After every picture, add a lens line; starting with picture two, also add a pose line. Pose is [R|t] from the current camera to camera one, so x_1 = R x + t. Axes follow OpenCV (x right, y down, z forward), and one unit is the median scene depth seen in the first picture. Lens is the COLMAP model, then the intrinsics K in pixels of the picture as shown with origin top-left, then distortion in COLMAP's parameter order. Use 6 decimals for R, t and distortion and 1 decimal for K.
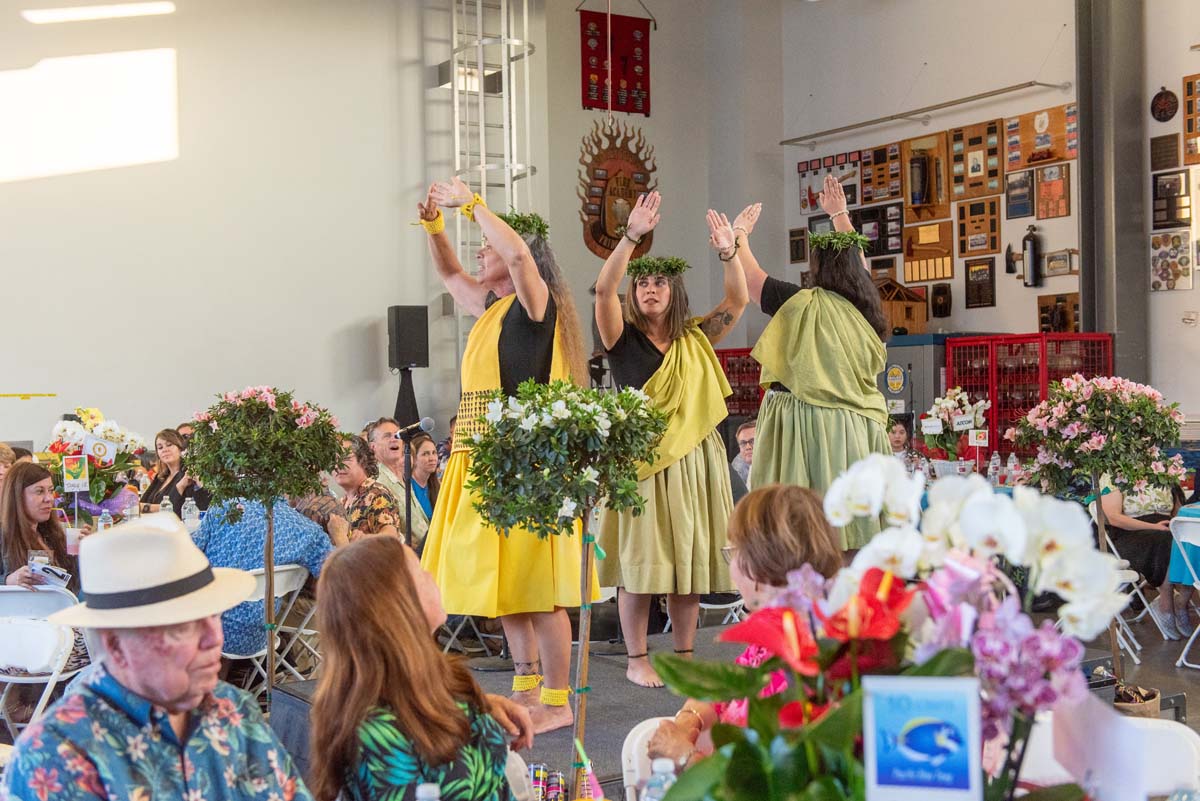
lens RADIAL K [[1447.7, 0, 600.0], [0, 1447.7, 400.5], [0, 0, 1]] dist [0.012665, -0.011190]
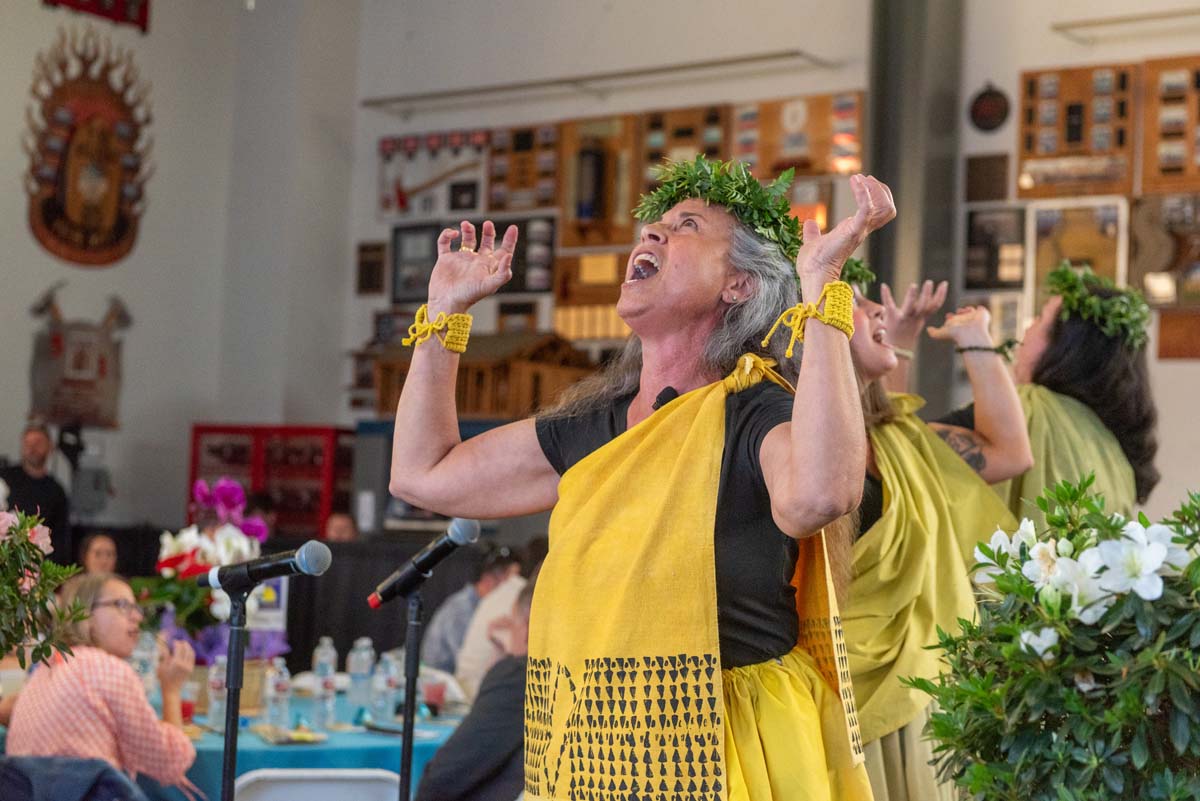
lens RADIAL K [[2044.3, 0, 600.0], [0, 2044.3, 400.5], [0, 0, 1]] dist [0.034797, -0.091199]
pose [[0.936816, 0.071550, 0.342428, -0.079139], [-0.054373, 0.996745, -0.059516, -0.002401], [-0.345572, 0.037137, 0.937657, 0.149722]]
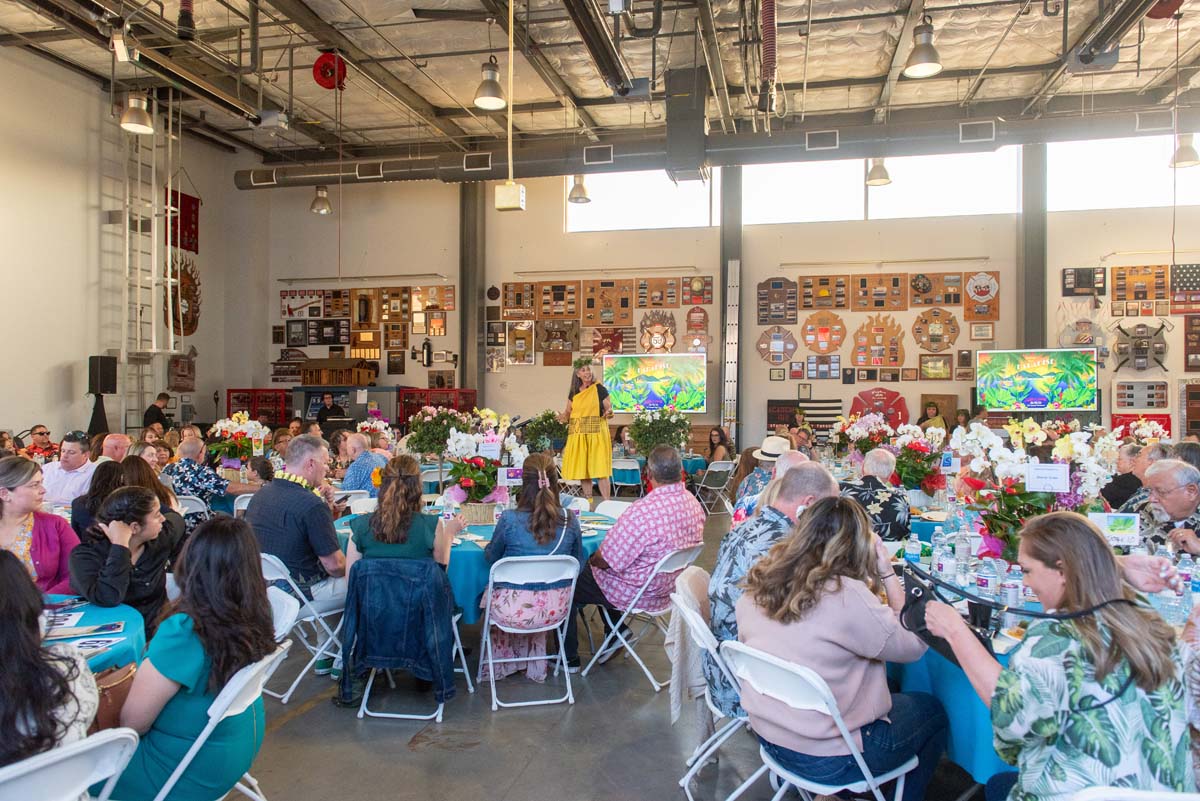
lens RADIAL K [[831.4, 0, 600.0], [0, 831.4, 400.5], [0, 0, 1]] dist [0.000951, -0.000211]
pose [[0.721015, 0.030163, 0.692262, -0.340825], [-0.012050, 0.999447, -0.030997, 0.006955], [-0.692814, 0.014007, 0.720980, -0.066334]]
